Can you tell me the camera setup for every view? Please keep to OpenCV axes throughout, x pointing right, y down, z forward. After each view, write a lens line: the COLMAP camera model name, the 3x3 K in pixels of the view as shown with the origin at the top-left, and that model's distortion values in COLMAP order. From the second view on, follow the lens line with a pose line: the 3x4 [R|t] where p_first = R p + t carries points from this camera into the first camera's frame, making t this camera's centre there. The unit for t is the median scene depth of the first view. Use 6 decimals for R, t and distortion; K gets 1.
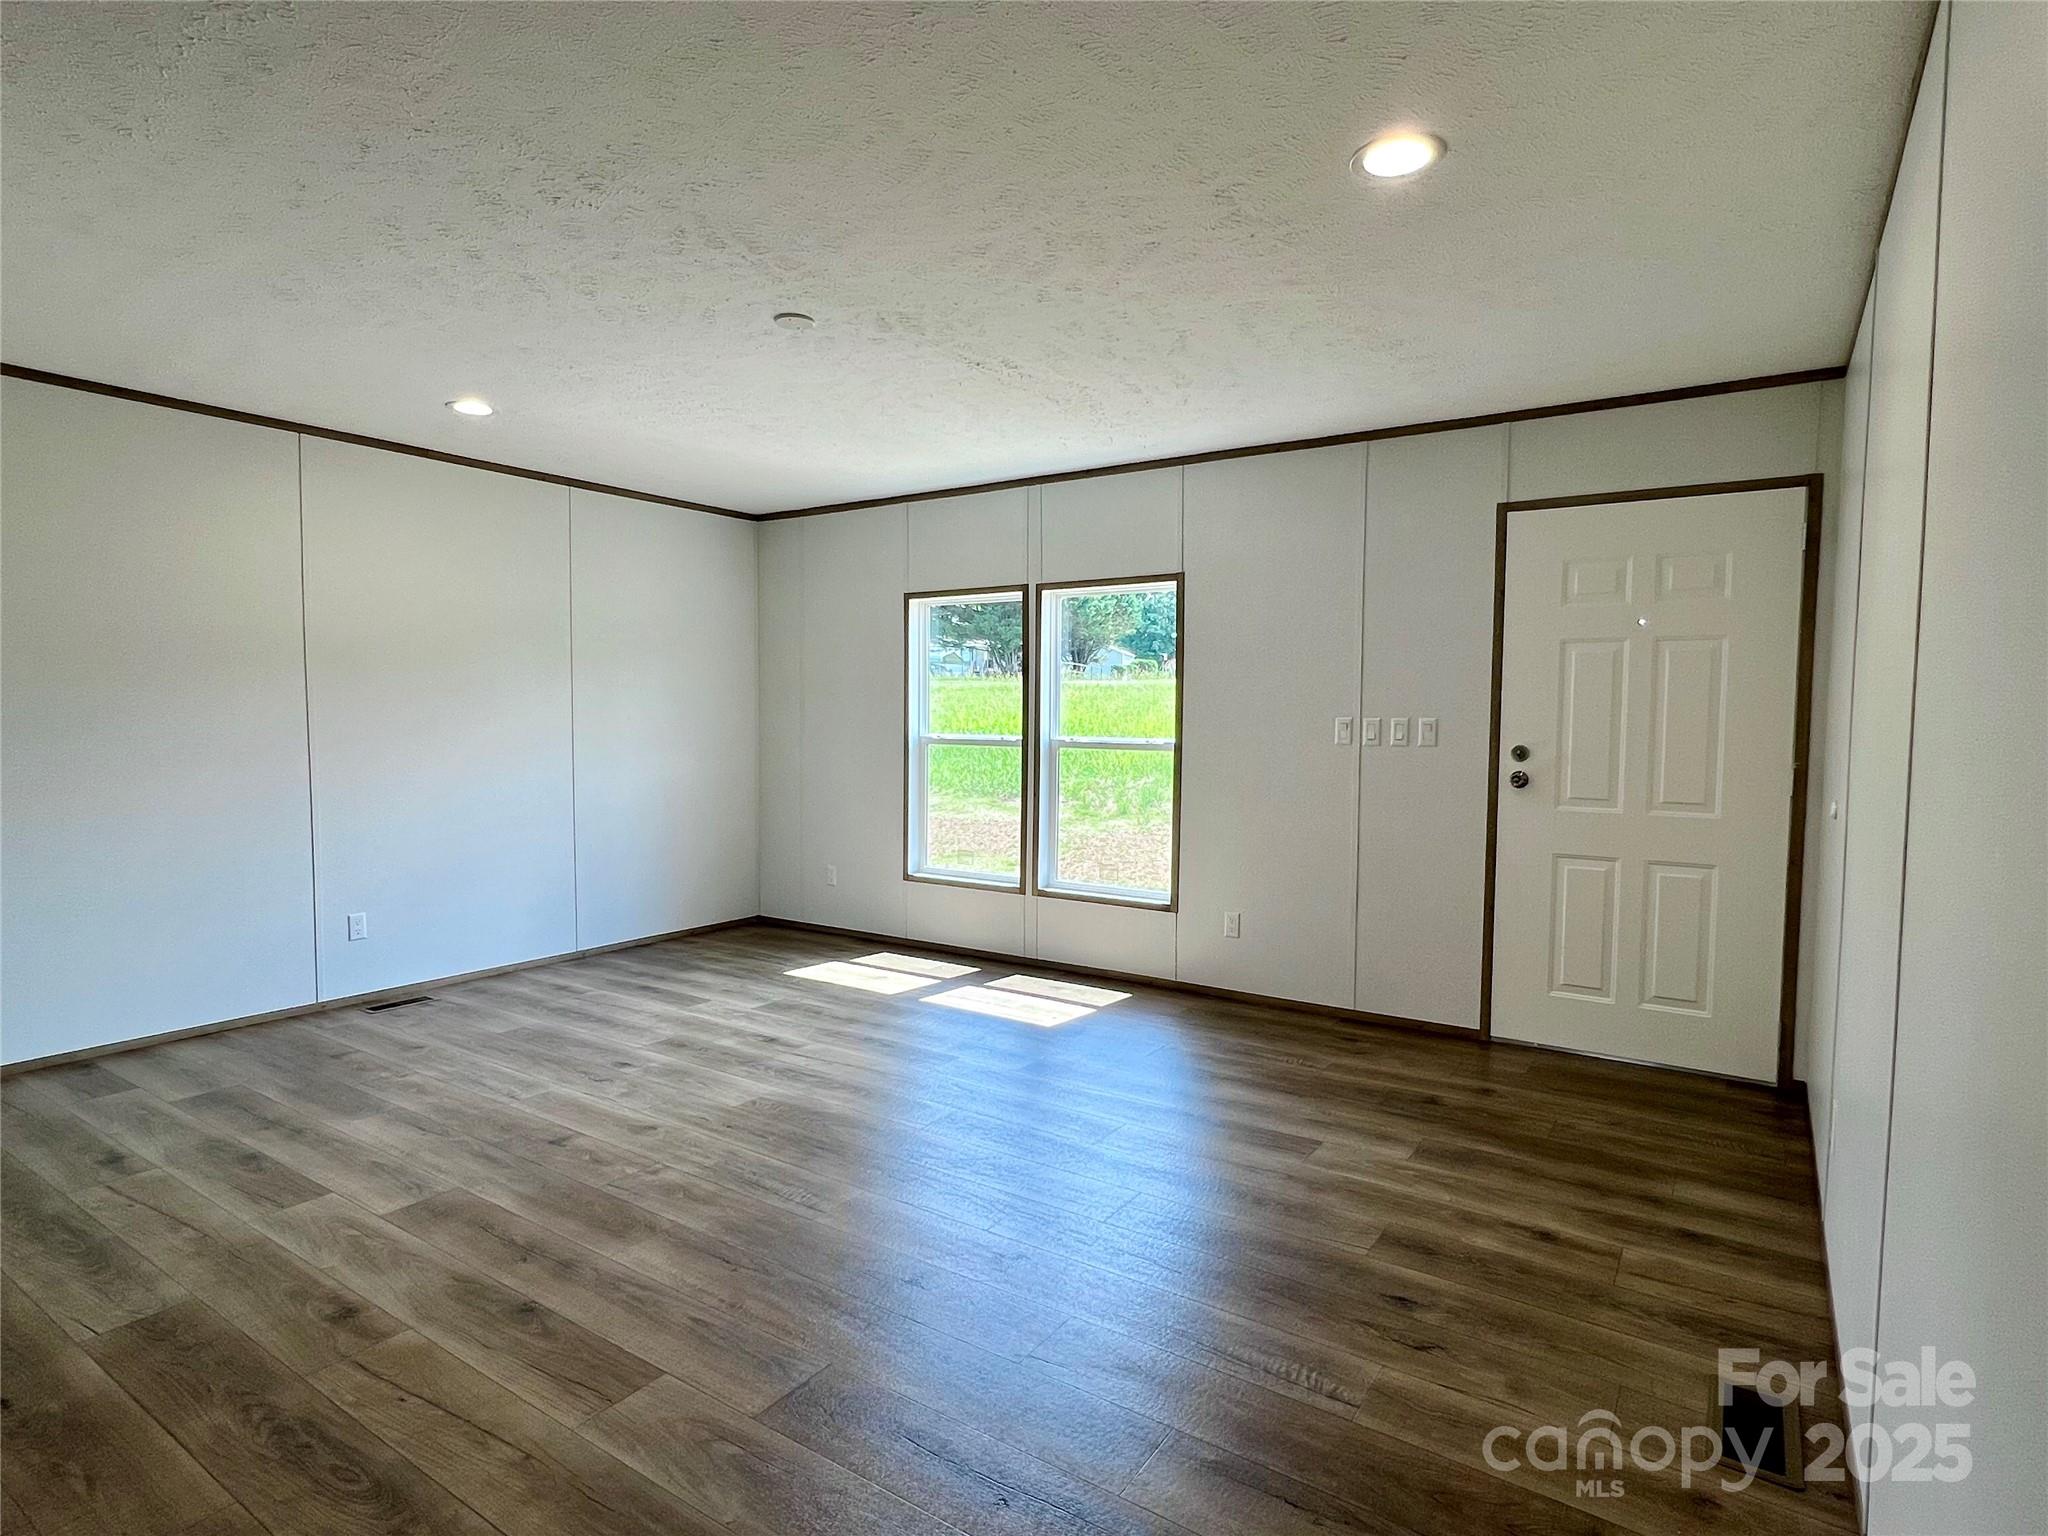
lens RADIAL K [[1096.1, 0, 1024.0], [0, 1096.1, 768.0], [0, 0, 1]] dist [-0.004739, 0.000131]
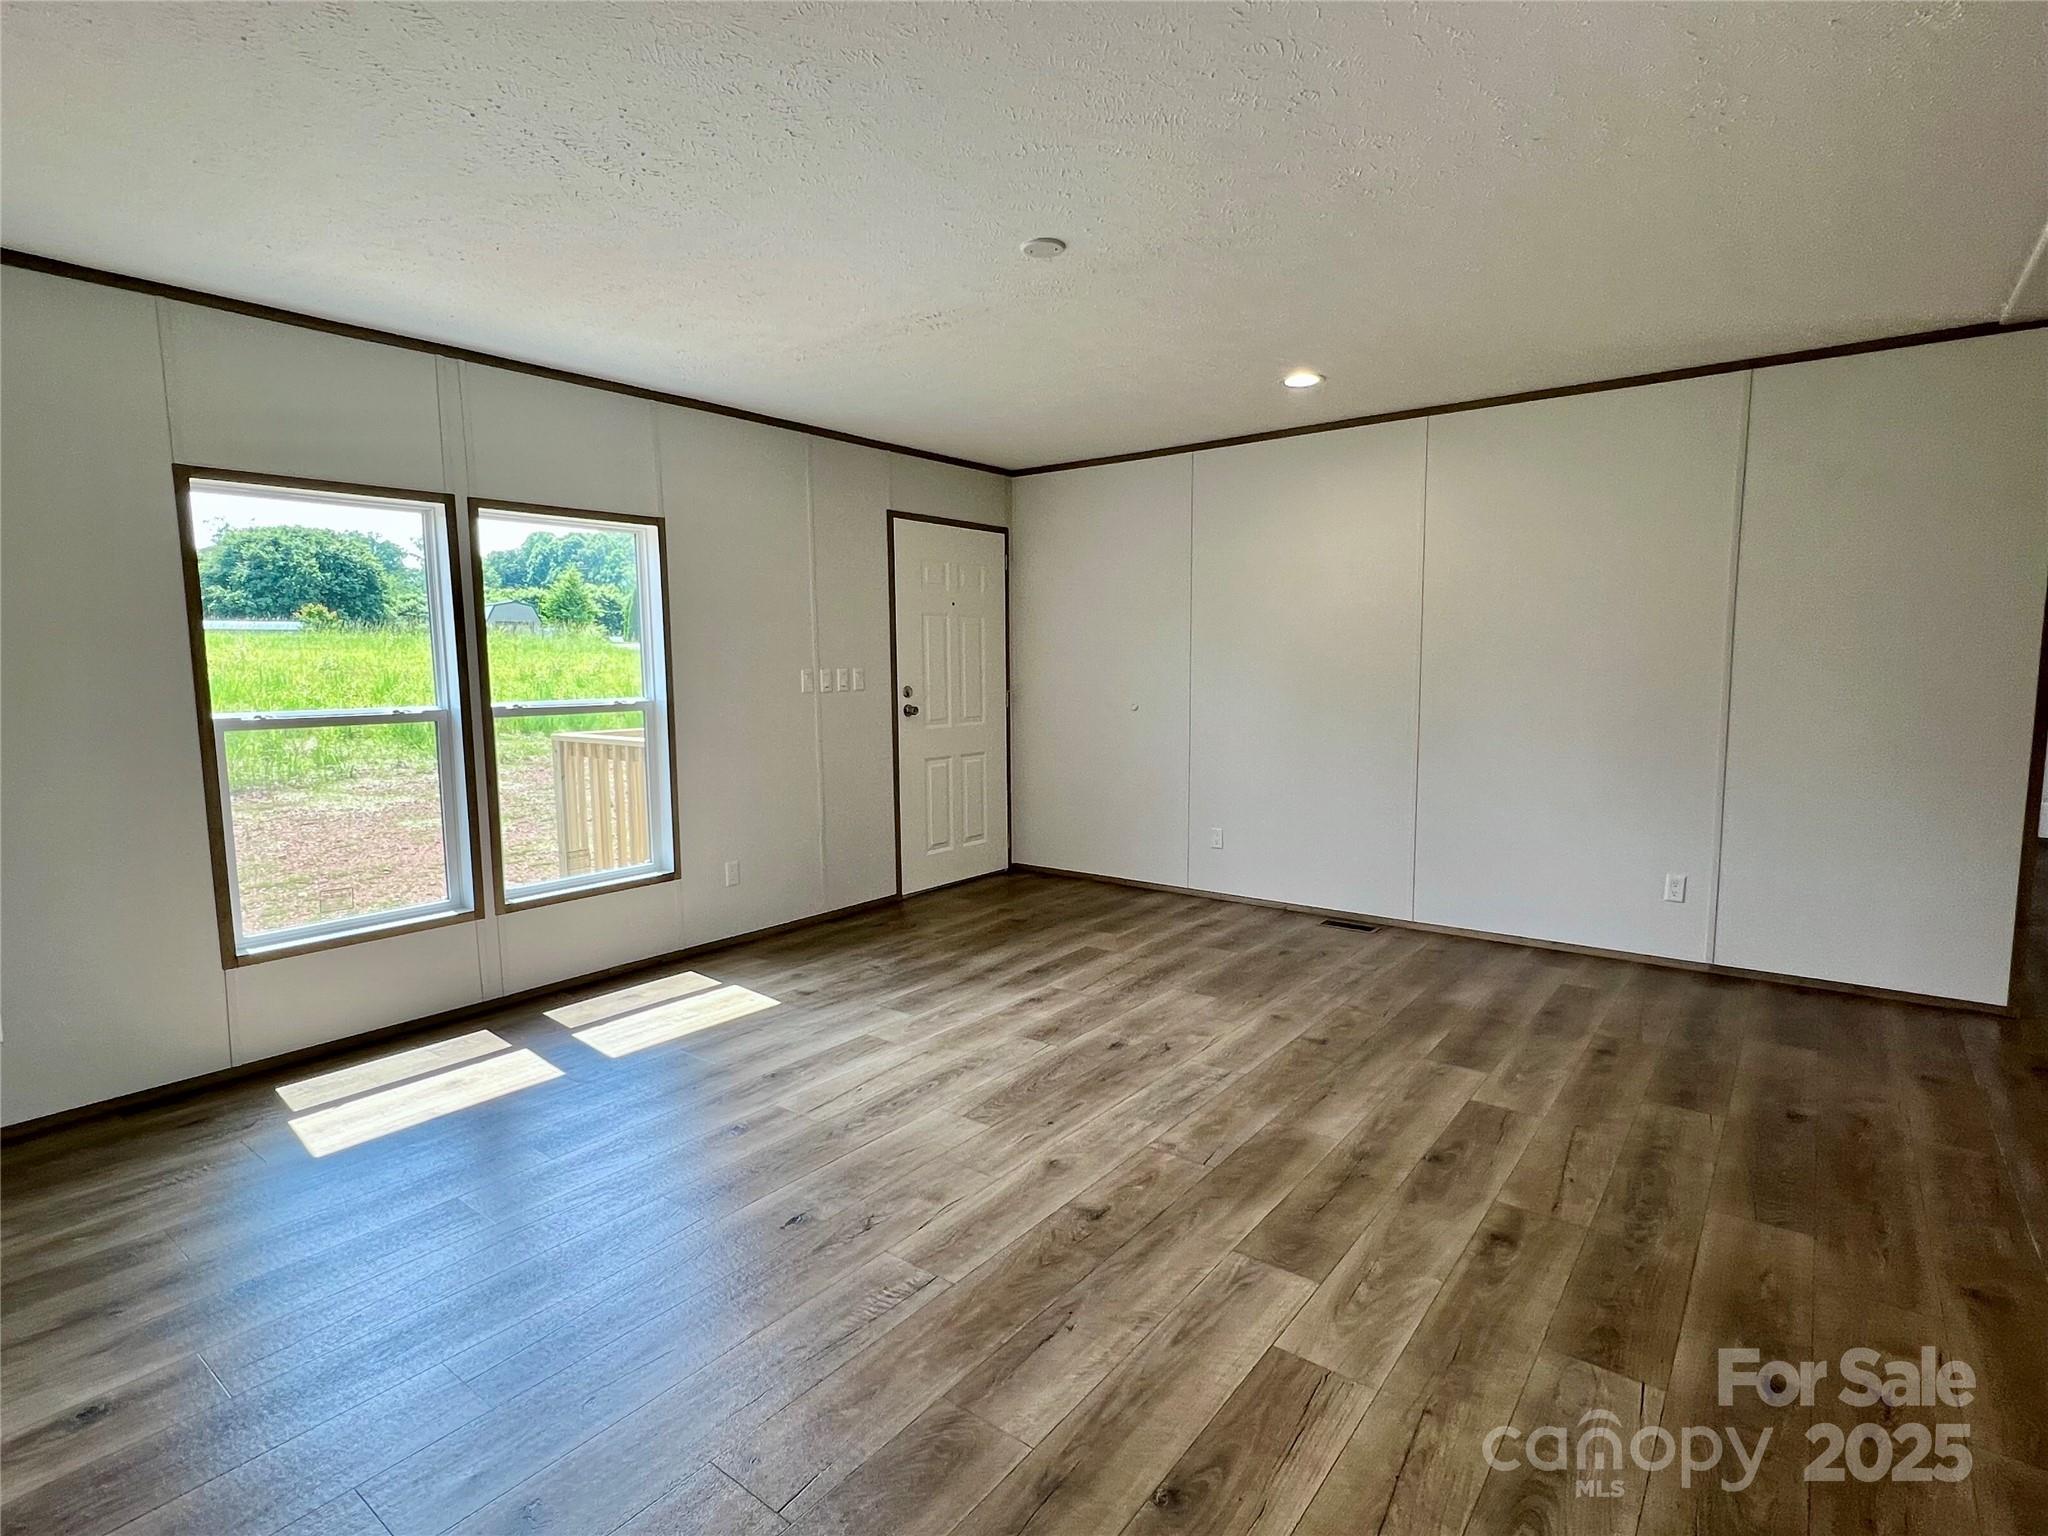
lens RADIAL K [[1043.5, 0, 1032.6], [0, 1043.5, 782.0], [0, 0, 1]] dist [0.004623, 0.001223]
pose [[0.047982, -0.125347, 0.990952, -1.130750], [0.061179, 0.990601, 0.122340, -0.067524], [-0.996973, 0.054755, 0.055200, 0.972355]]
